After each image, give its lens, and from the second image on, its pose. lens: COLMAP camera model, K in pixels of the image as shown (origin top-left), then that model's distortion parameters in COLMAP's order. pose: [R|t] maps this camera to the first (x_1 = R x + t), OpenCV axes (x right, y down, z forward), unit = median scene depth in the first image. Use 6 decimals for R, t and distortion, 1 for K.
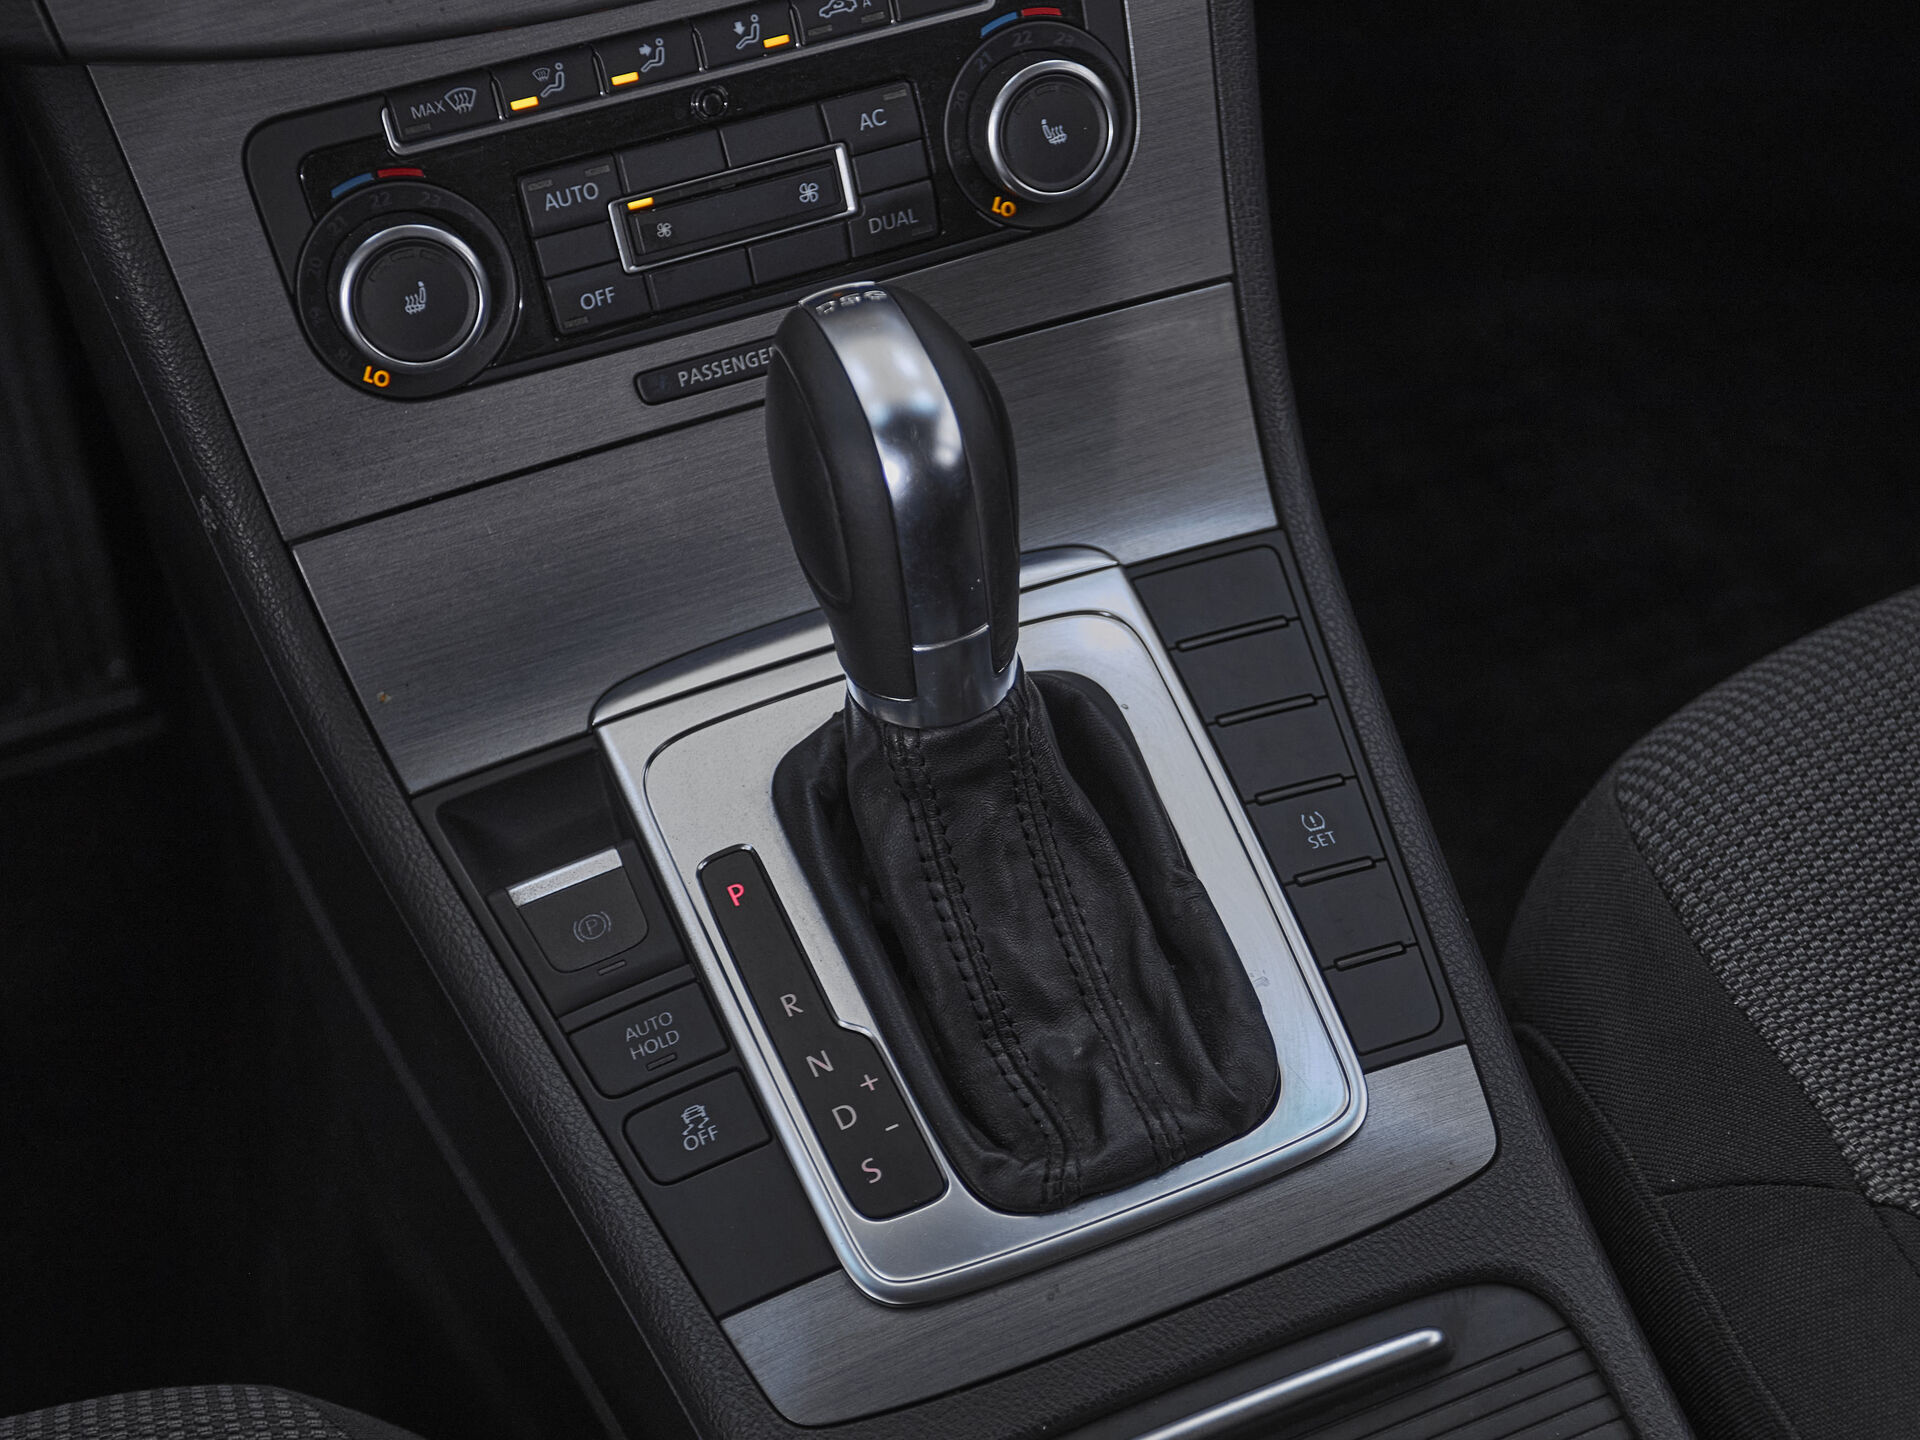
lens RADIAL K [[2858.3, 0, 1095.4], [0, 2858.3, 826.2], [0, 0, 1]] dist [0.045602, 0.000000]
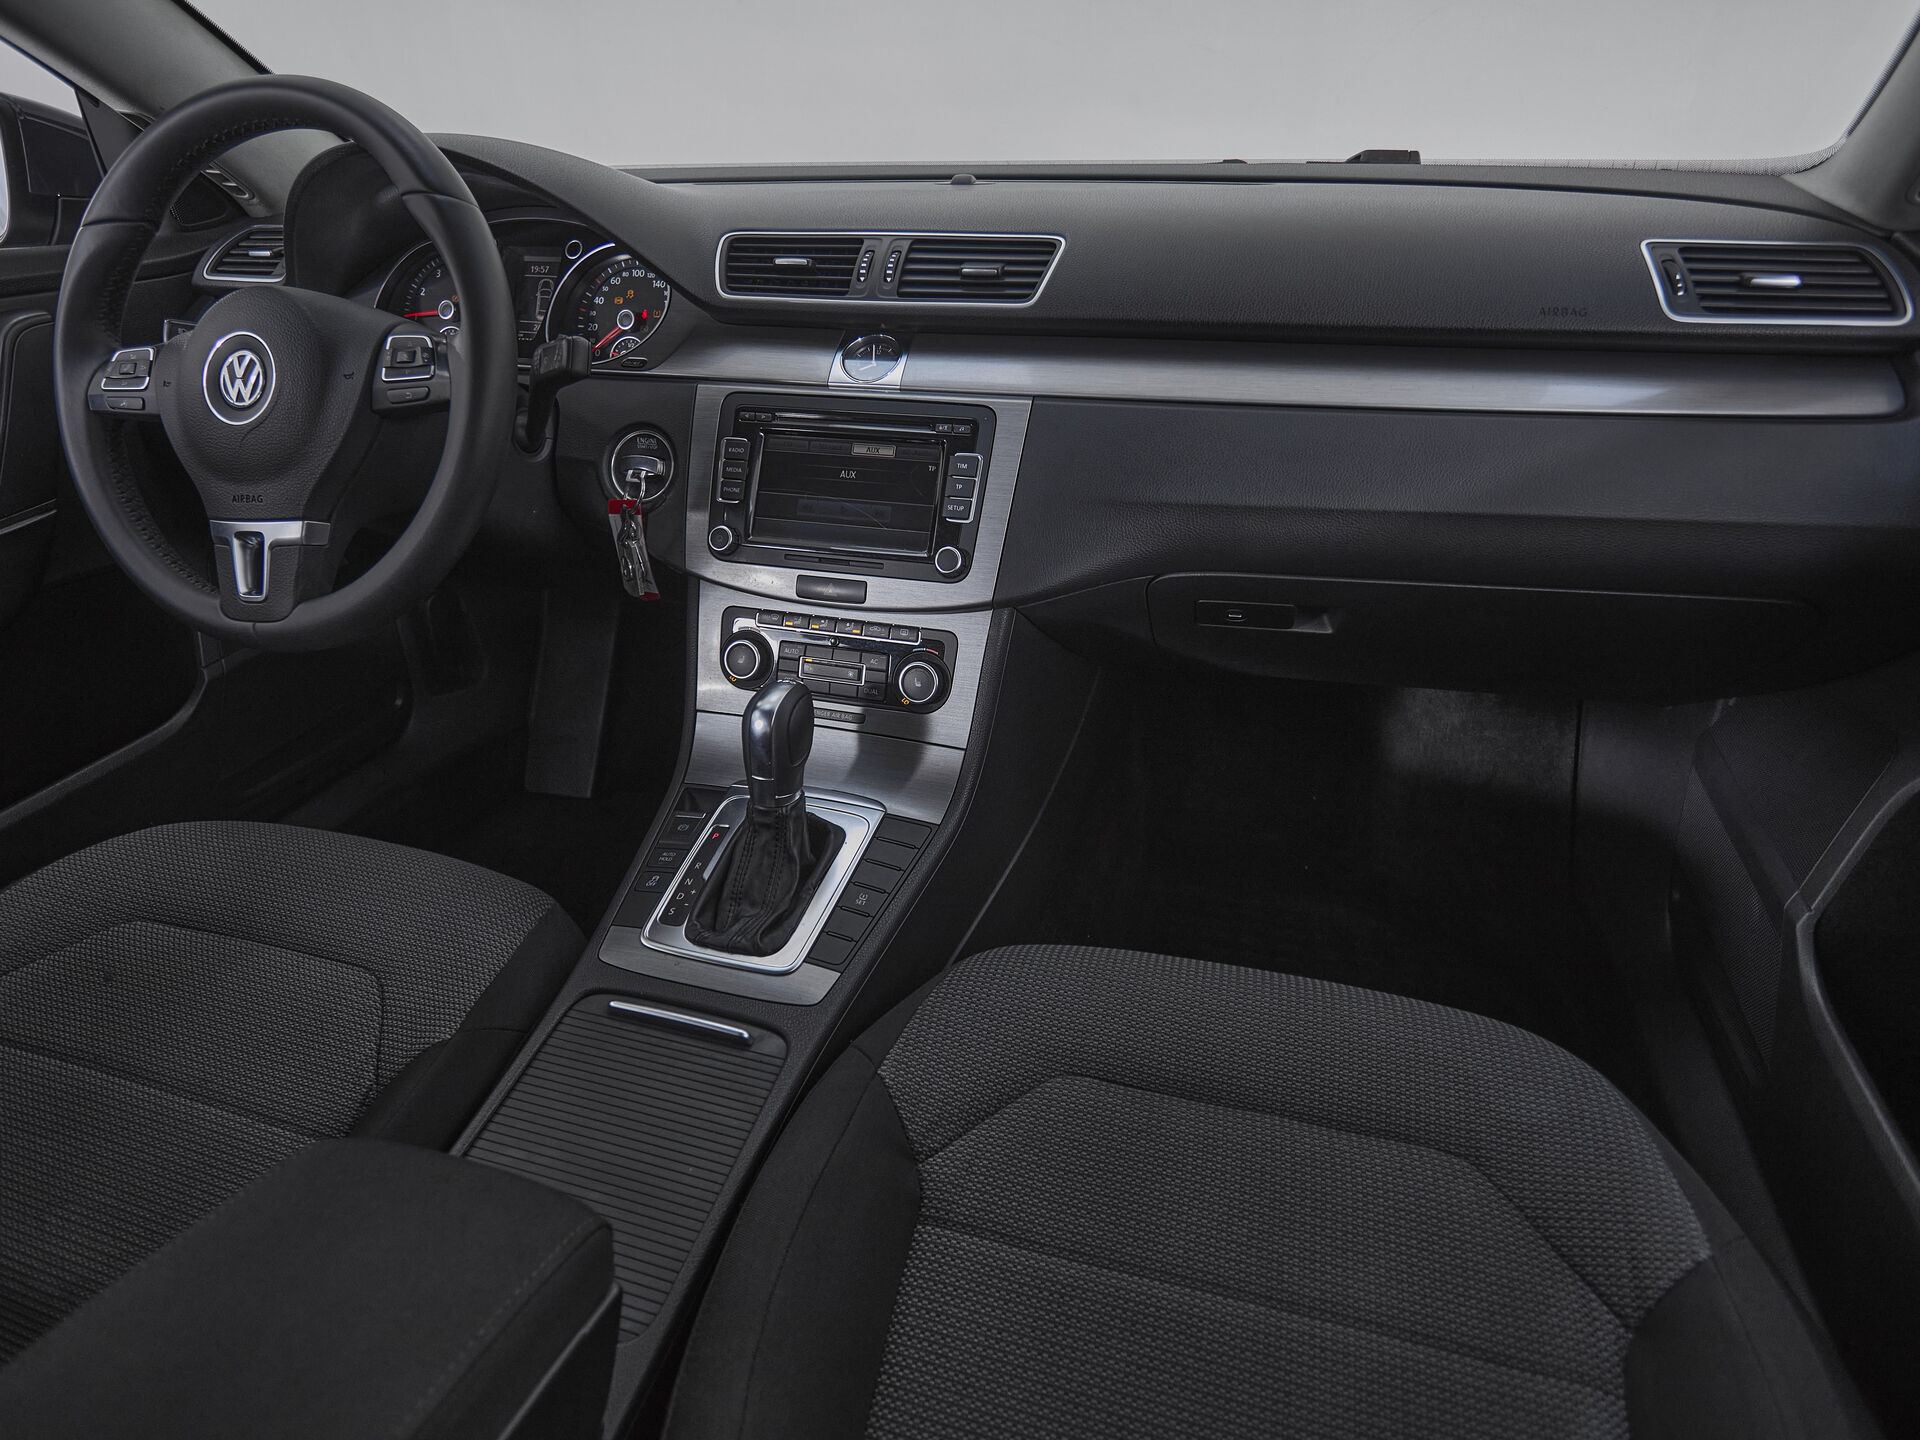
lens RADIAL K [[1022.9, 0, 983.2], [0, 1022.9, 720.2], [0, 0, 1]] dist [-0.008392, -0.002158]
pose [[0.766266, 0.317234, -0.558748, 0.751238], [-0.480770, 0.860000, -0.171055, -0.040140], [0.426258, 0.399703, 0.811506, 0.091752]]
